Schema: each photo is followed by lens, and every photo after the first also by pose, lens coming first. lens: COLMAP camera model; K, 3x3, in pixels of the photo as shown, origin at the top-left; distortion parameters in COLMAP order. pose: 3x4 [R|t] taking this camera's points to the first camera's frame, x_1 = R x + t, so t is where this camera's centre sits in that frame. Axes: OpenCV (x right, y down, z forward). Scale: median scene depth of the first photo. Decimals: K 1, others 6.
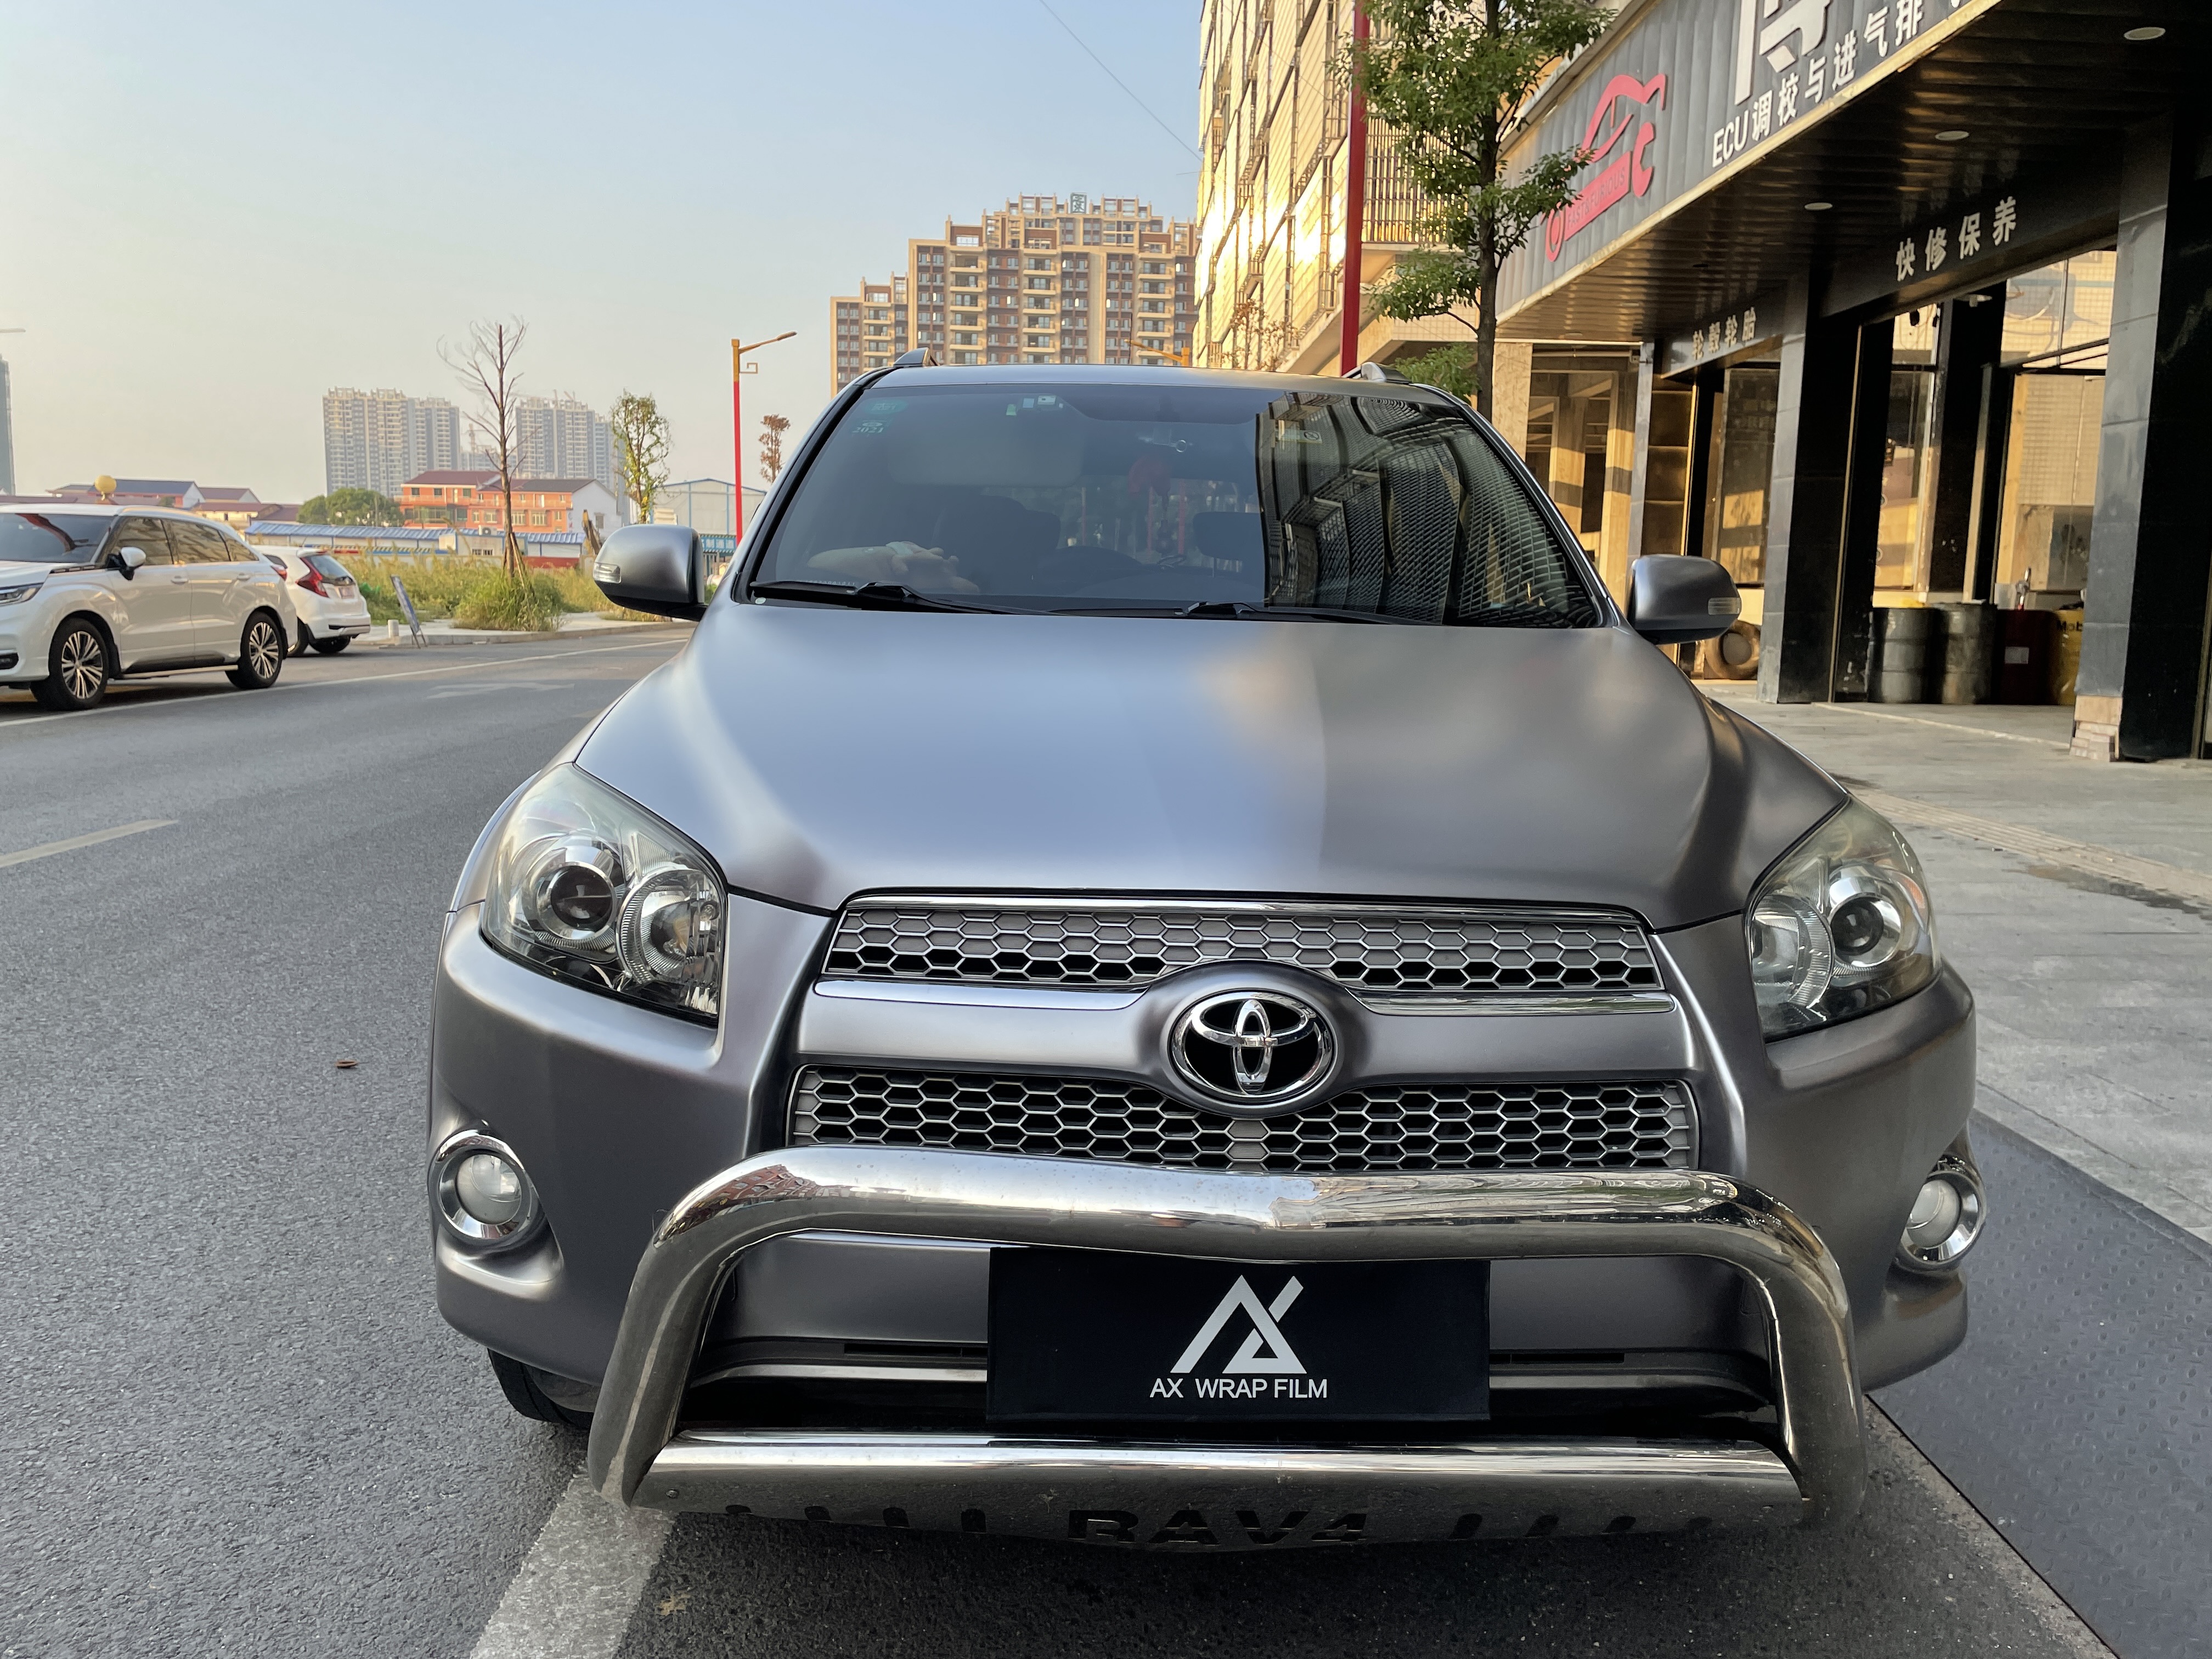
lens RADIAL K [[1664.4, 0, 1105.2], [0, 1664.4, 842.4], [0, 0, 1]] dist [0.074803, -0.095845]
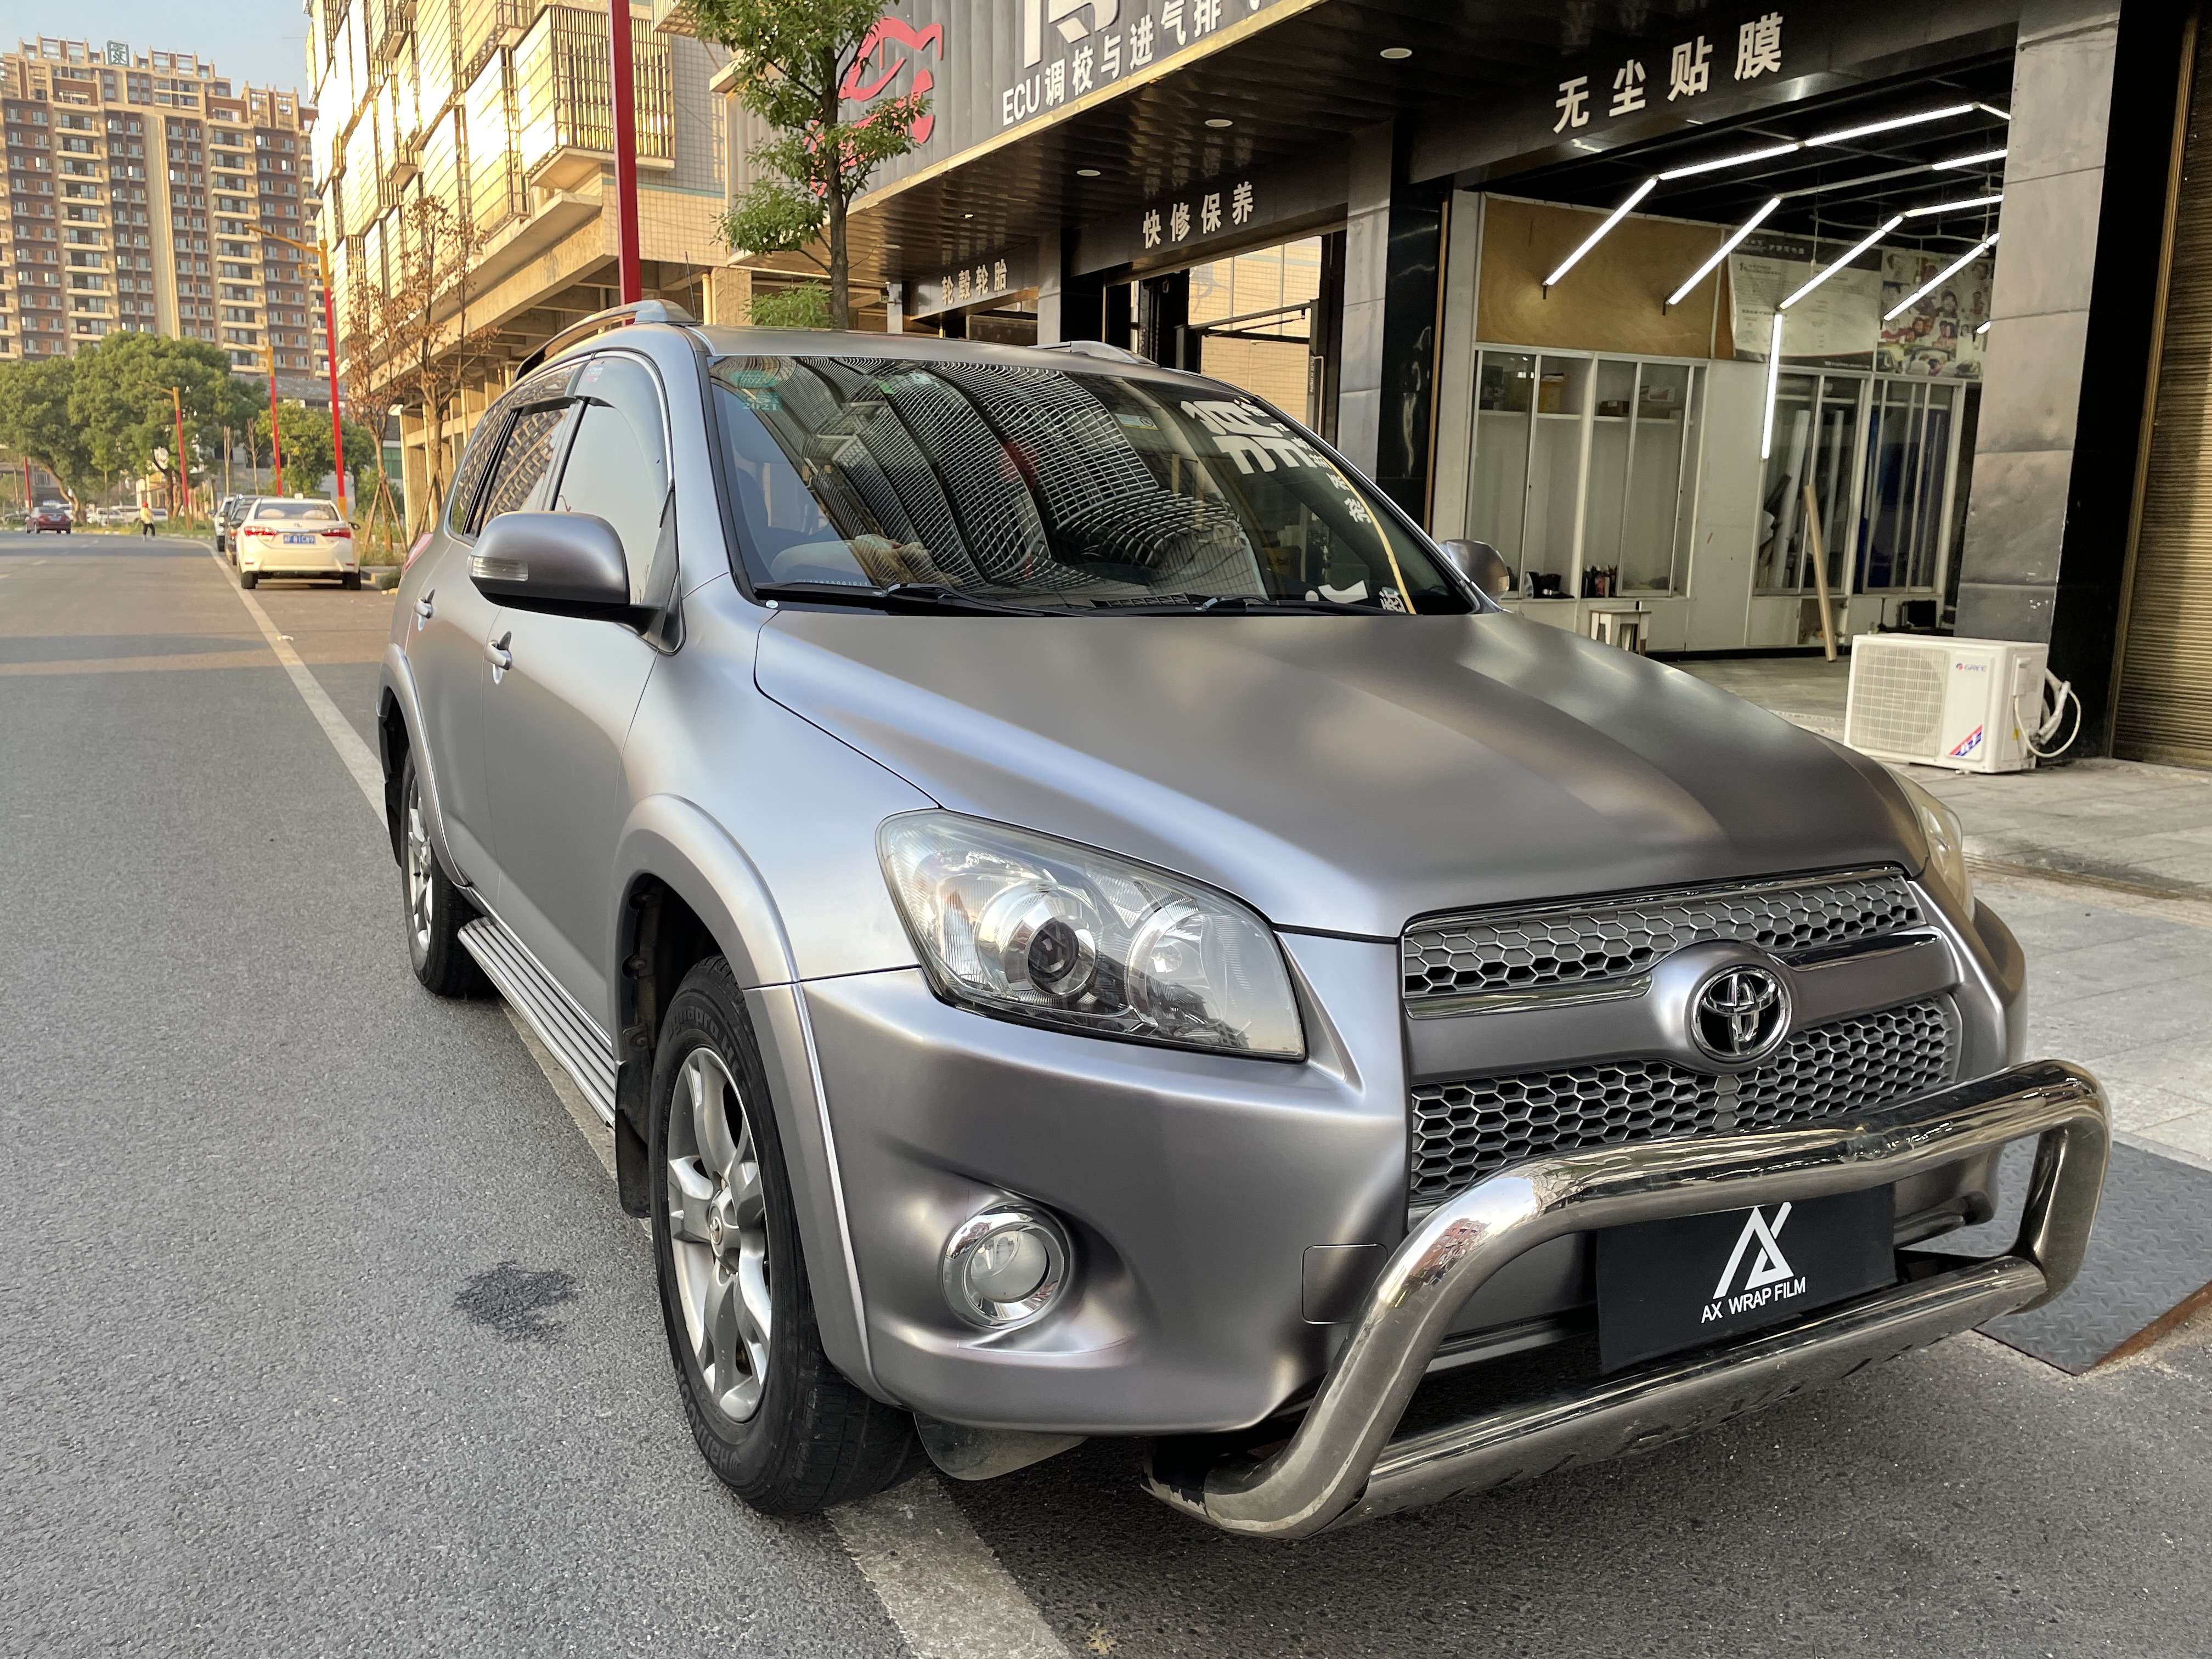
lens RADIAL K [[1664.4, 0, 1129.7], [0, 1664.4, 872.8], [0, 0, 1]] dist [0.074803, -0.095845]
pose [[0.881375, -0.097344, 0.462279, -0.109331], [0.069625, 0.994621, 0.076696, -0.012714], [-0.467258, -0.035412, 0.883411, 0.021826]]
